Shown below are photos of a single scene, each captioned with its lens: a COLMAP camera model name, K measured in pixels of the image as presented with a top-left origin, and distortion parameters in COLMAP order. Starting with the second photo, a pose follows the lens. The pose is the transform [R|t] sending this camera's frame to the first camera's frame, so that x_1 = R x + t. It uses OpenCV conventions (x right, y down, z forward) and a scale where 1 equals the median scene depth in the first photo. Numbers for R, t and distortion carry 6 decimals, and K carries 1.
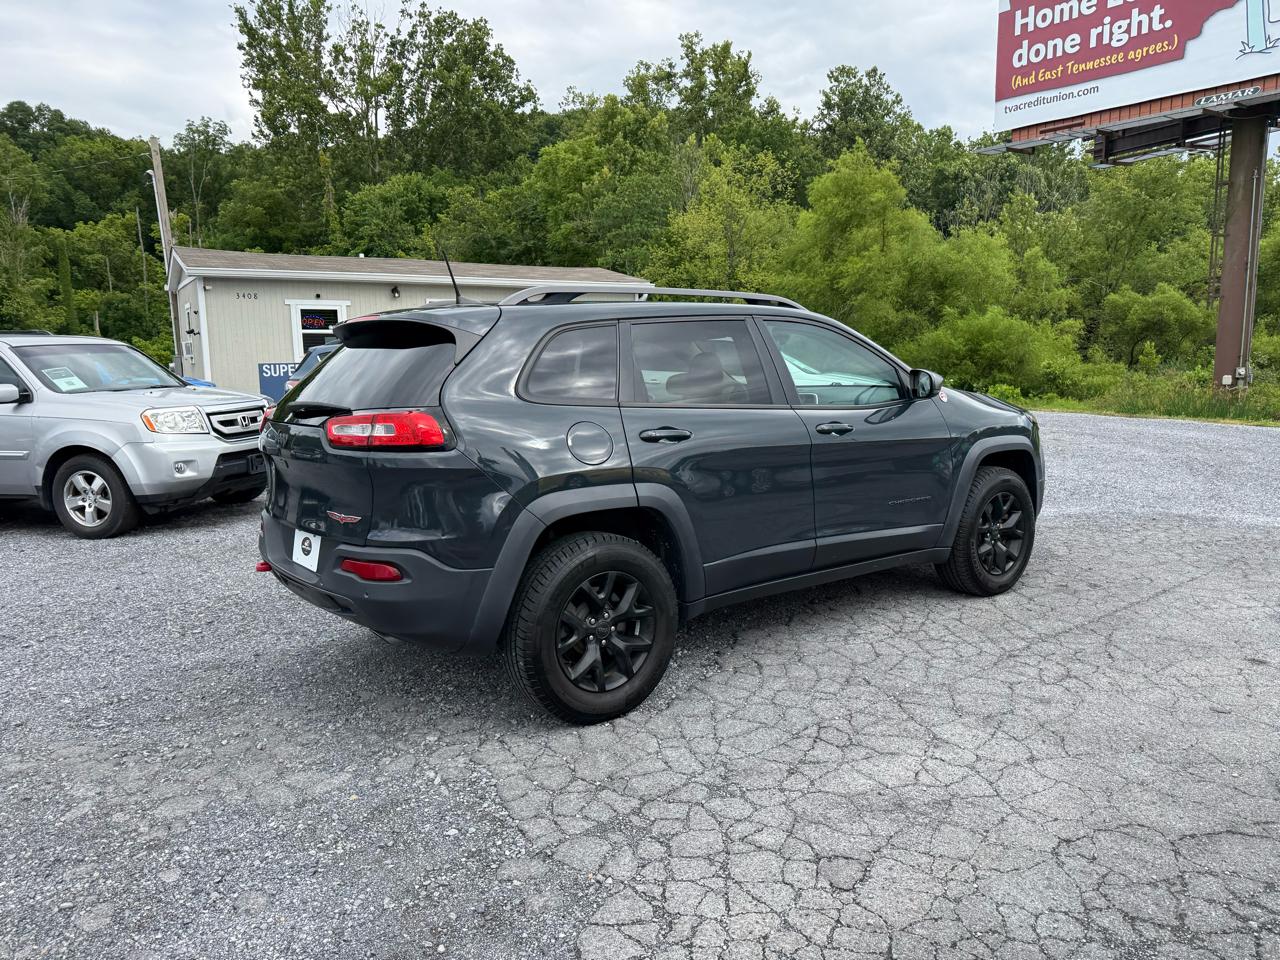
lens RADIAL K [[894.2, 0, 651.9], [0, 894.2, 496.8], [0, 0, 1]] dist [0.053413, -0.063509]
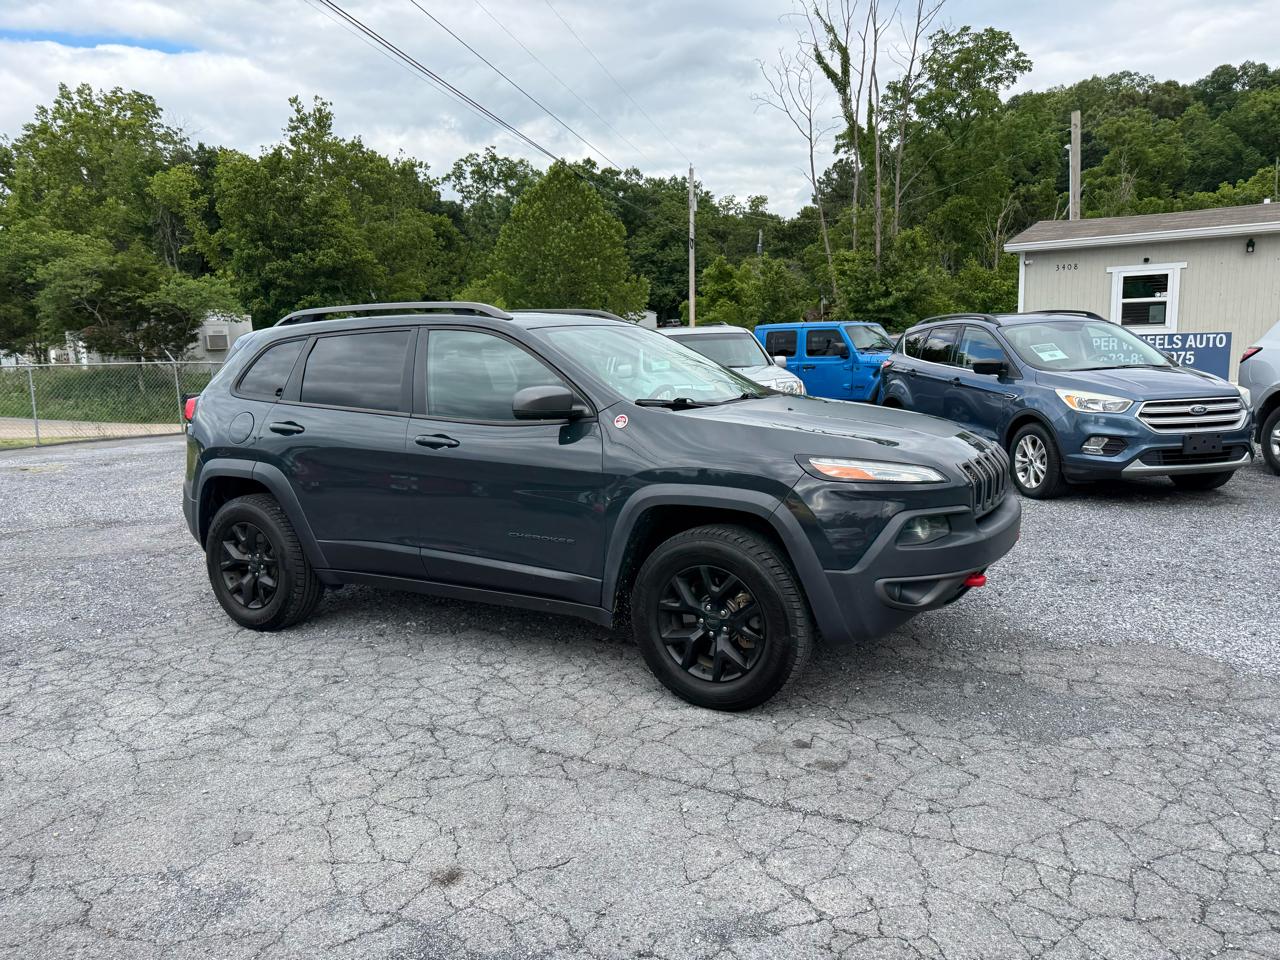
lens RADIAL K [[894.2, 0, 643.0], [0, 894.2, 498.1], [0, 0, 1]] dist [0.053413, -0.063509]
pose [[0.390014, 0.159993, -0.906803, 1.096062], [-0.120262, 0.985205, 0.122101, -0.149155], [0.912922, 0.061433, 0.403485, 0.750717]]
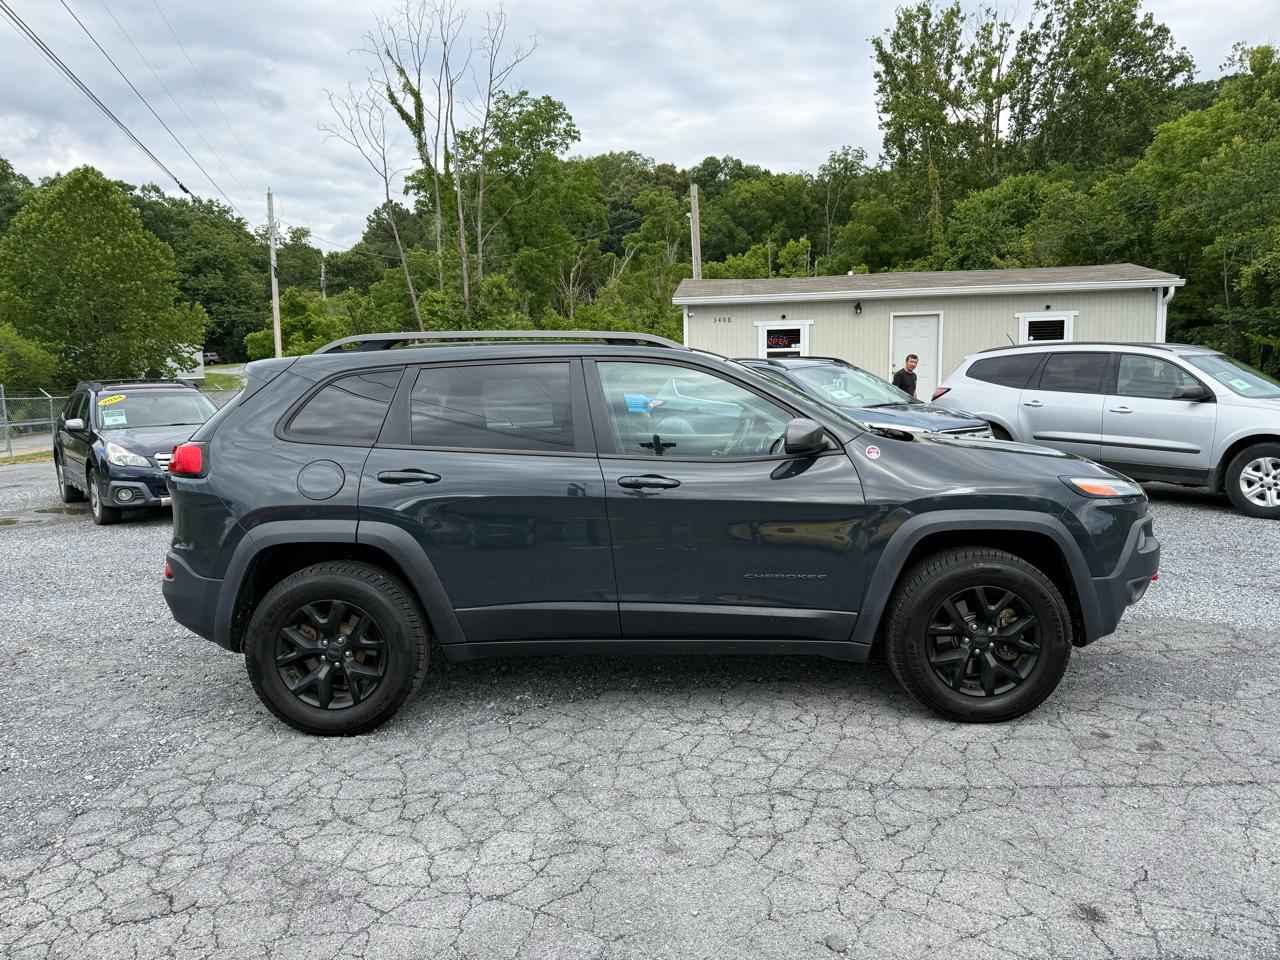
lens RADIAL K [[894.2, 0, 646.1], [0, 894.2, 500.9], [0, 0, 1]] dist [0.053413, -0.063509]
pose [[0.779406, 0.089598, -0.620079, 0.693107], [-0.091880, 0.995367, 0.028337, -0.076686], [0.619745, 0.034887, 0.784028, 0.282788]]
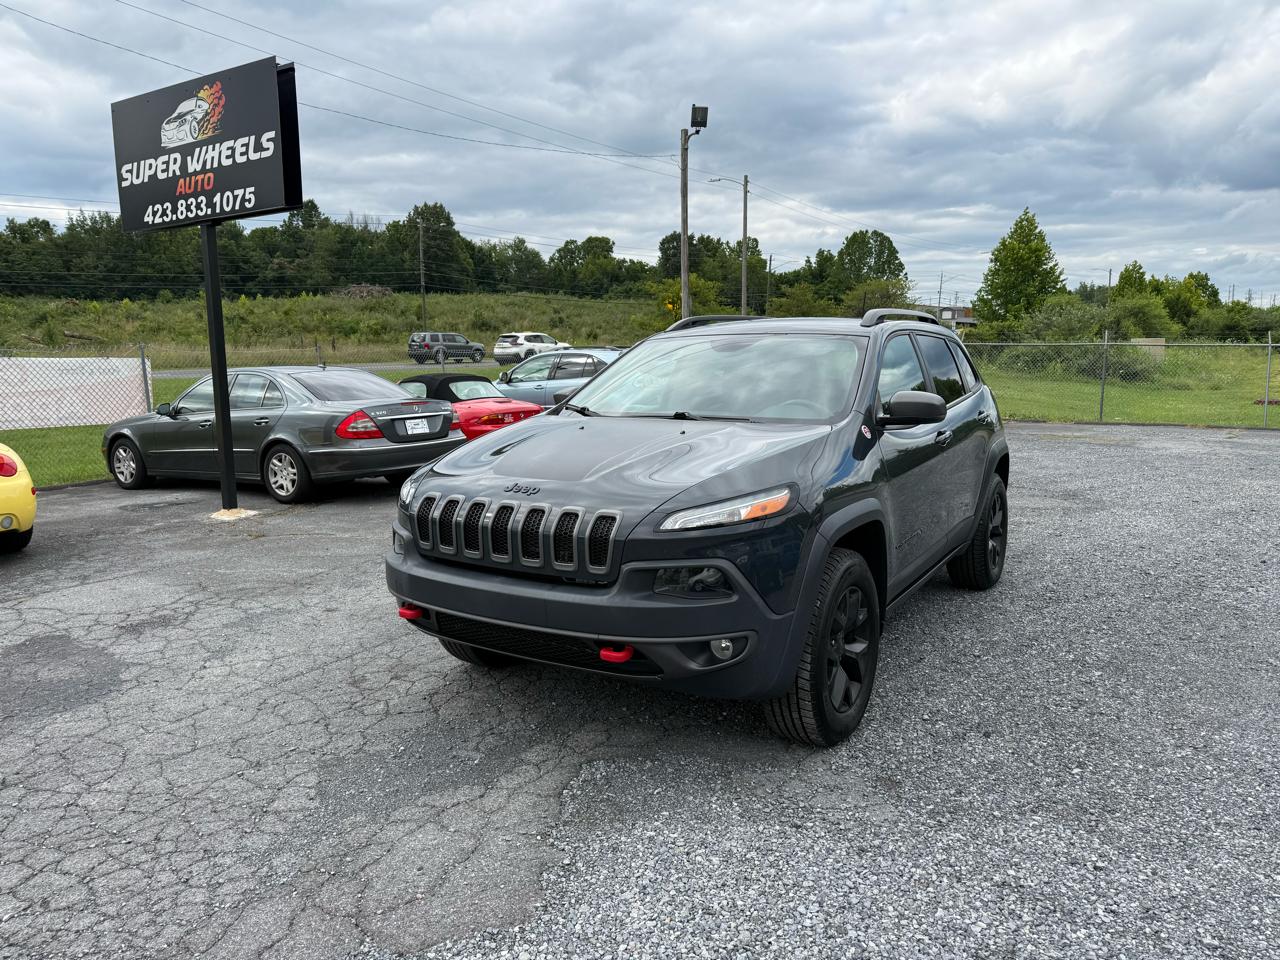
lens RADIAL K [[894.2, 0, 633.5], [0, 894.2, 485.9], [0, 0, 1]] dist [0.053413, -0.063509]
pose [[-0.939295, 0.081801, -0.333218, 0.593894], [-0.019653, 0.956743, 0.290269, -0.337828], [0.342548, 0.279197, -0.897056, 2.007486]]
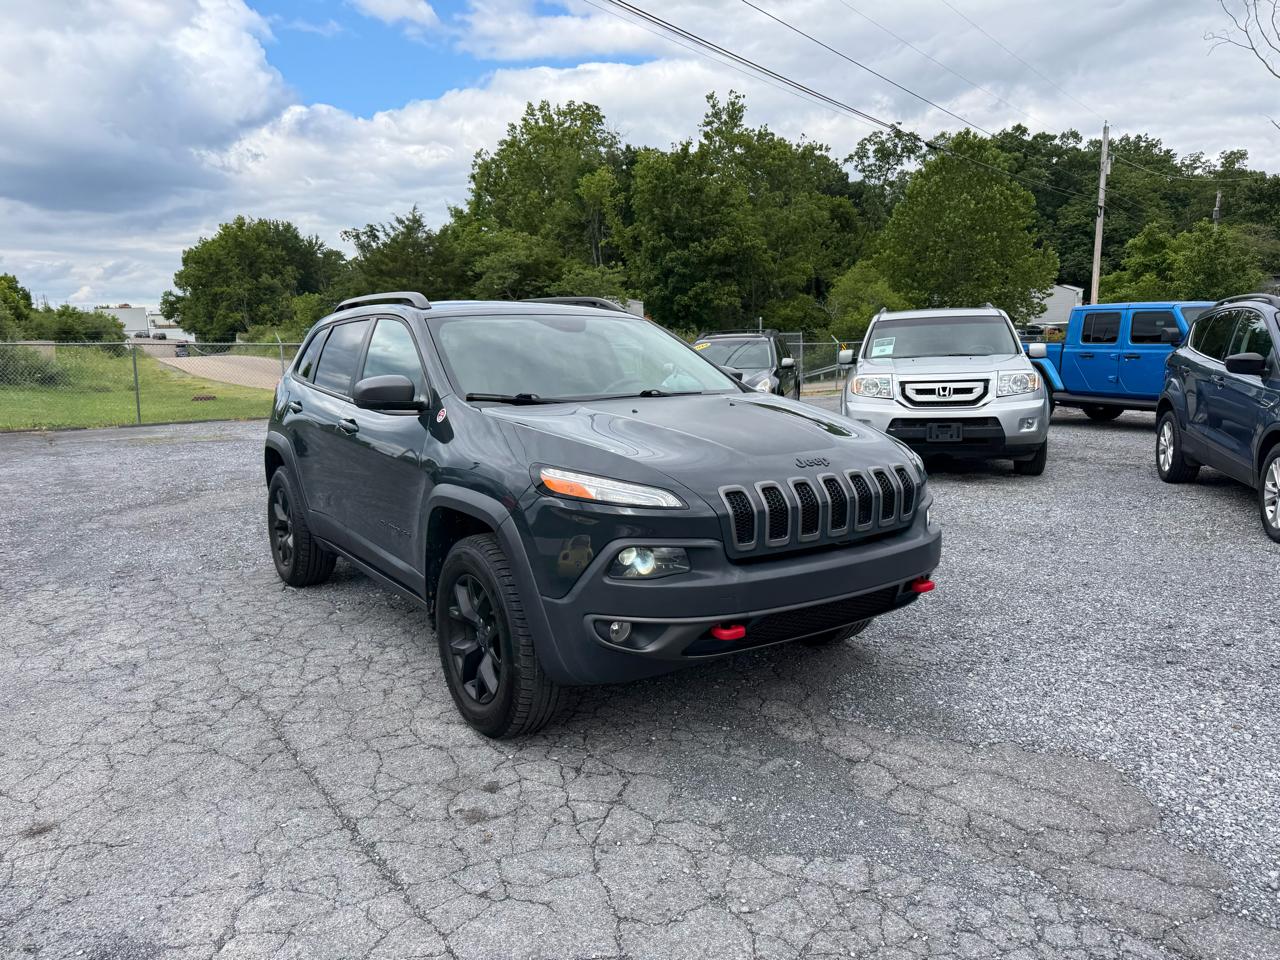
lens RADIAL K [[894.2, 0, 645.8], [0, 894.2, 484.9], [0, 0, 1]] dist [0.053413, -0.063509]
pose [[-0.044912, 0.179275, -0.982773, 1.115219], [-0.132797, 0.973964, 0.183737, -0.225730], [0.990125, 0.138761, -0.019936, 1.256886]]
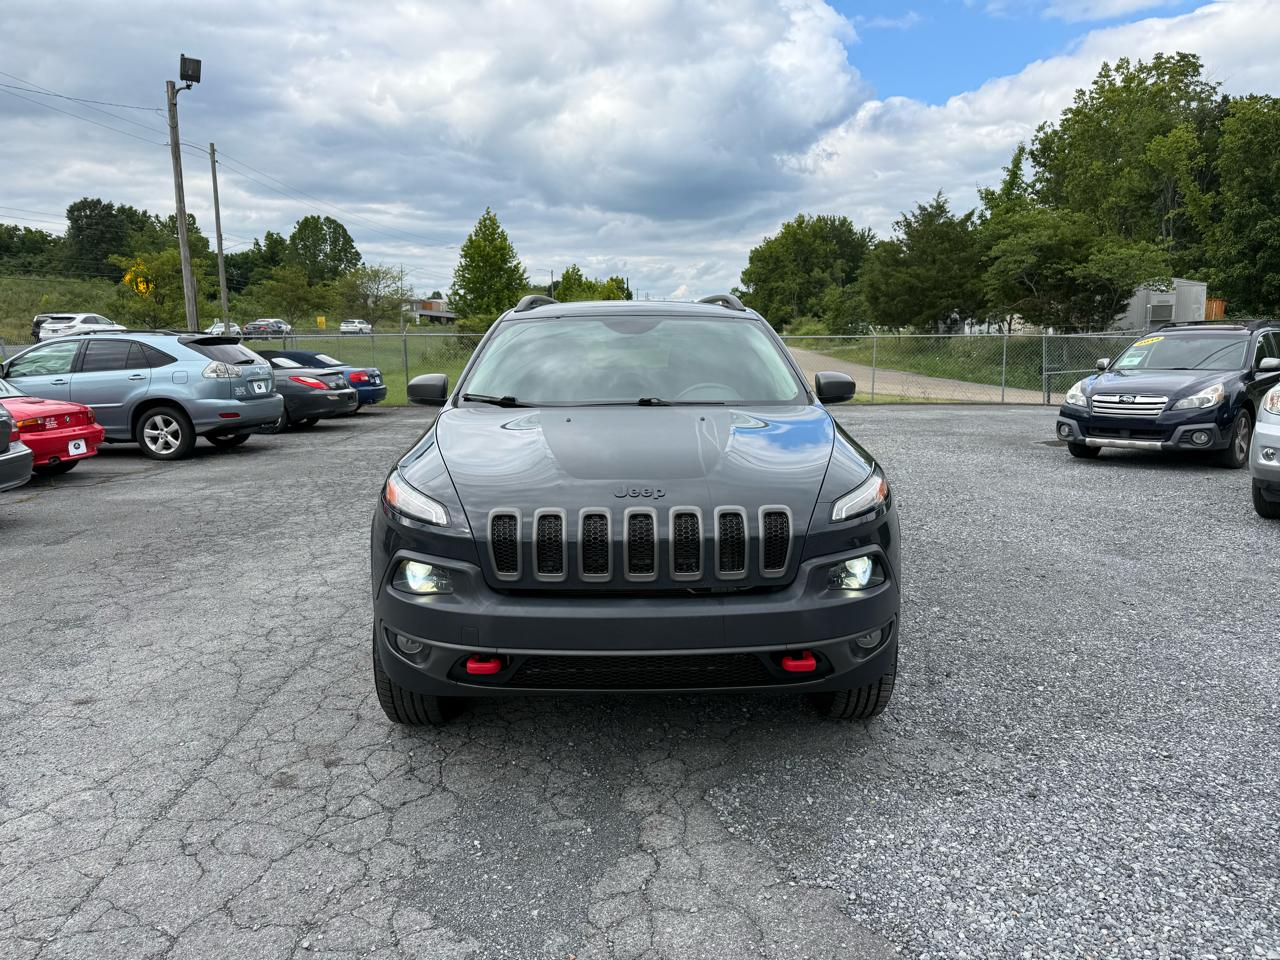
lens RADIAL K [[894.2, 0, 635.7], [0, 894.2, 486.6], [0, 0, 1]] dist [0.053413, -0.063509]
pose [[-0.598170, 0.157003, -0.785839, 0.899951], [-0.098212, 0.958865, 0.266330, -0.292258], [0.795328, 0.236489, -0.558145, 1.683553]]
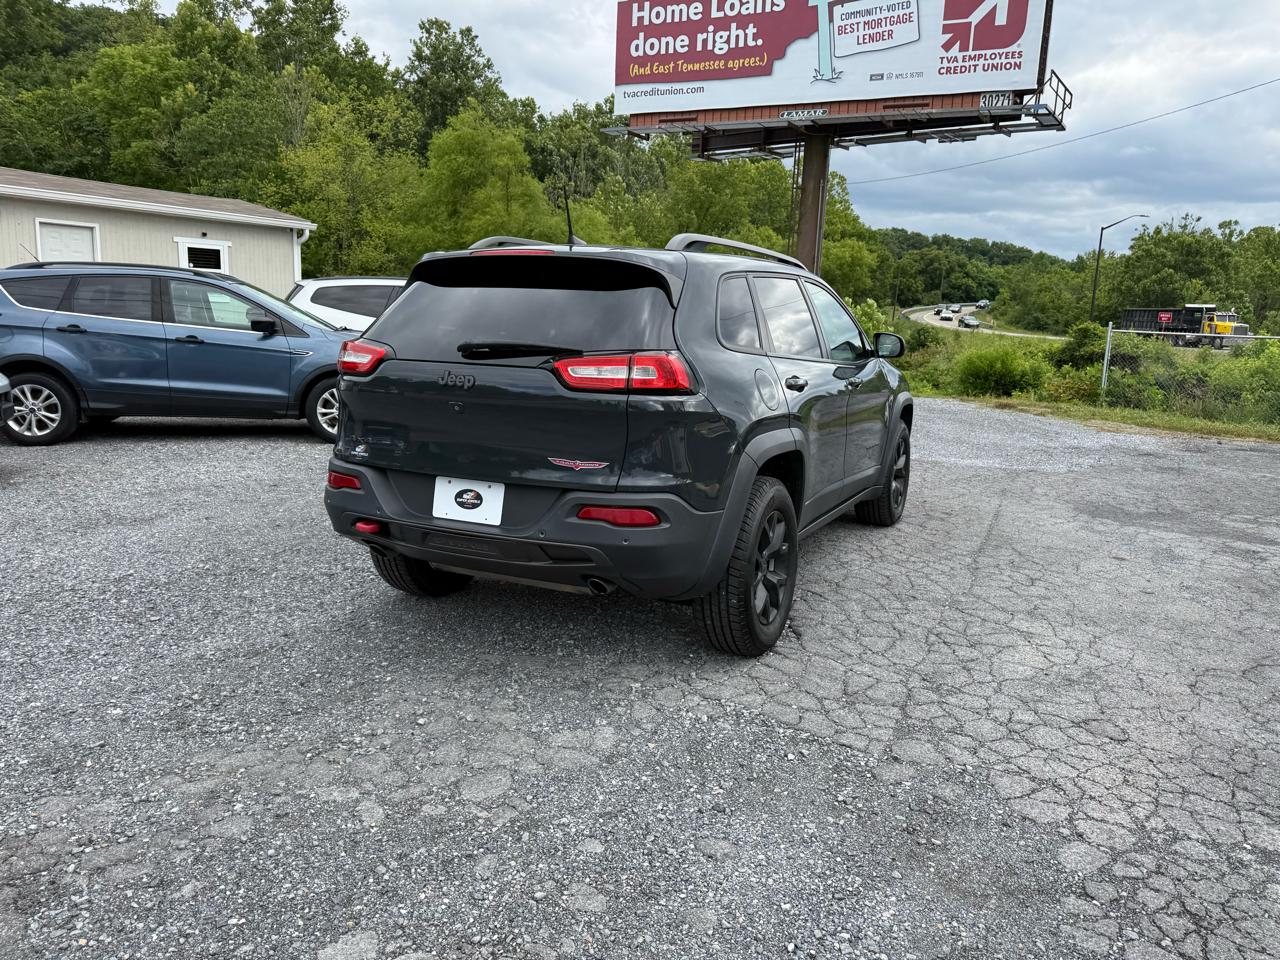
lens RADIAL K [[894.2, 0, 651.1], [0, 894.2, 478.4], [0, 0, 1]] dist [0.053413, -0.063509]
pose [[0.896016, -0.028668, 0.443095, -0.492825], [0.018399, 0.999454, 0.027459, 0.009996], [-0.443640, -0.016451, 0.896054, 0.084392]]
